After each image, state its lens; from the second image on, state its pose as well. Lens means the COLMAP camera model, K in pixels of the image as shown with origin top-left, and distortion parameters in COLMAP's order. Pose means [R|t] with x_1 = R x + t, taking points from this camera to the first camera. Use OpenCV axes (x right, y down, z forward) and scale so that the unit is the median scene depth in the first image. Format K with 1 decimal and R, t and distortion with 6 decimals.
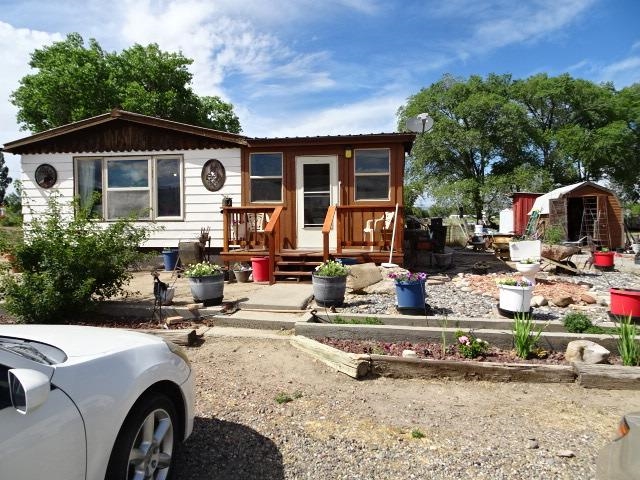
lens RADIAL K [[440.1, 0, 320.3], [0, 440.1, 242.0], [0, 0, 1]] dist [0.003723, 0.015491]
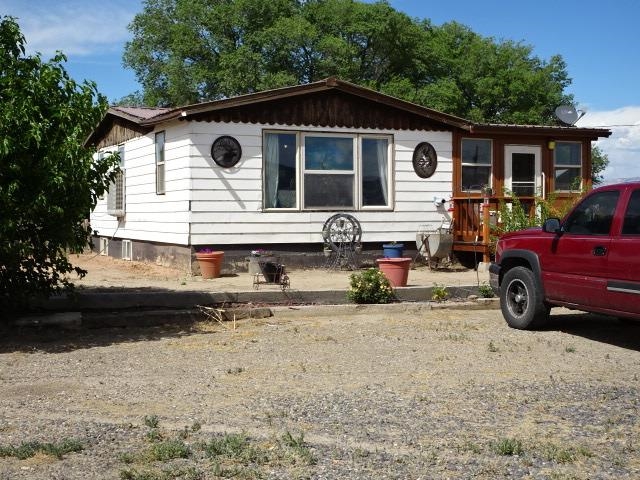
lens RADIAL K [[890.2, 0, 319.9], [0, 890.2, 238.5], [0, 0, 1]] dist [-0.016321, 0.000000]
pose [[0.839021, -0.012172, 0.543963, -1.388392], [0.027012, 0.999449, -0.019300, 0.036018], [-0.543429, 0.030887, 0.838887, -0.388298]]
